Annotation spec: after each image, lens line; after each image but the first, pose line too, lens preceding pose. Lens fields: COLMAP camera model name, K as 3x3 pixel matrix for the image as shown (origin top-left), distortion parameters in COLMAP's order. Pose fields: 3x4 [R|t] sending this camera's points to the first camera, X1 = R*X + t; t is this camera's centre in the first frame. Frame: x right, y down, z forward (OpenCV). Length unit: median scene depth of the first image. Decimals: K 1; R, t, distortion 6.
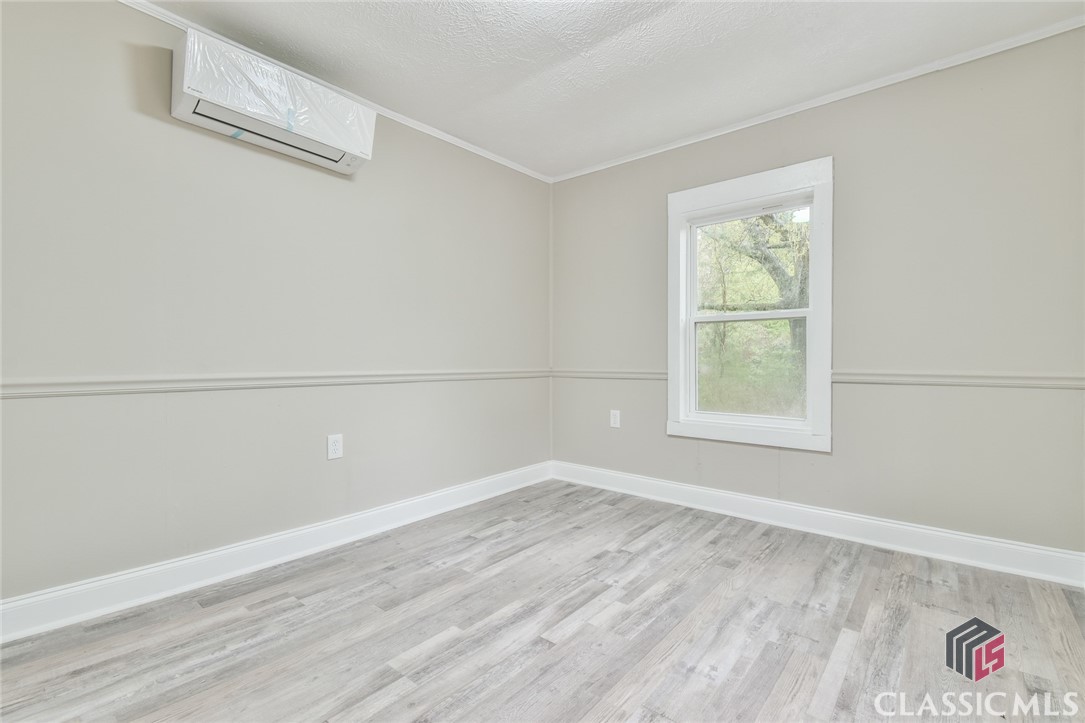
lens RADIAL K [[489.7, 0, 539.5], [0, 489.7, 364.1], [0, 0, 1]] dist [0.003967, -0.004106]
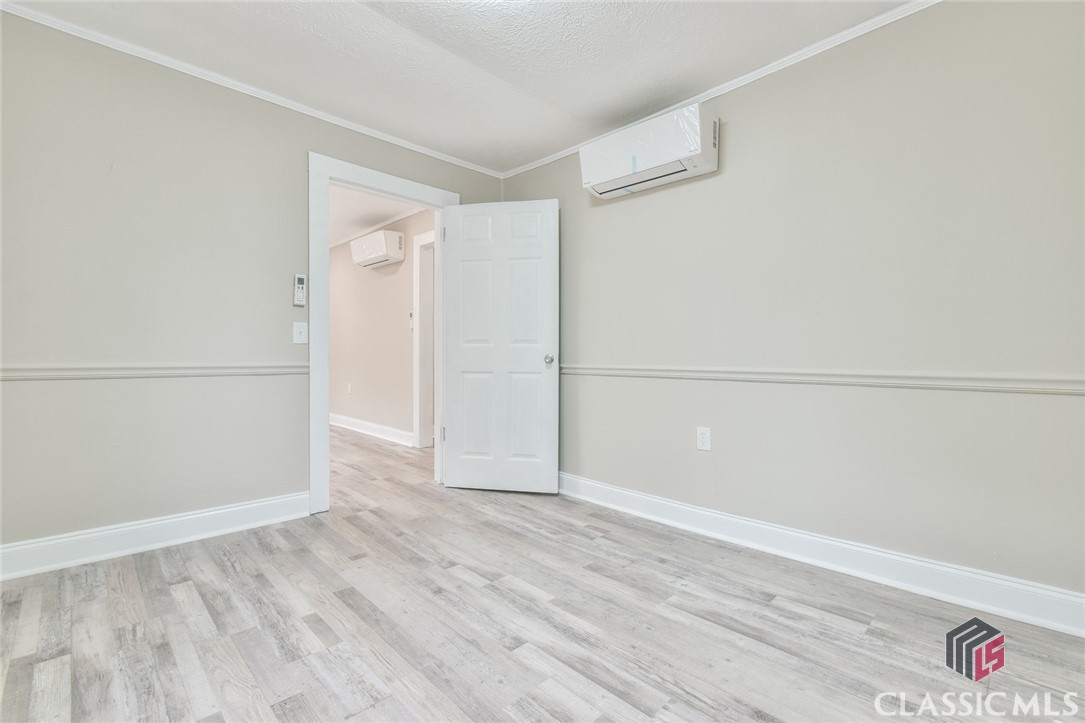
lens RADIAL K [[489.7, 0, 550.6], [0, 489.7, 354.4], [0, 0, 1]] dist [0.003967, -0.004106]
pose [[-0.097865, -0.007344, -0.995173, 0.704497], [-0.015586, 0.999861, -0.005845, 0.002611], [0.995078, 0.014939, -0.097966, 0.841791]]
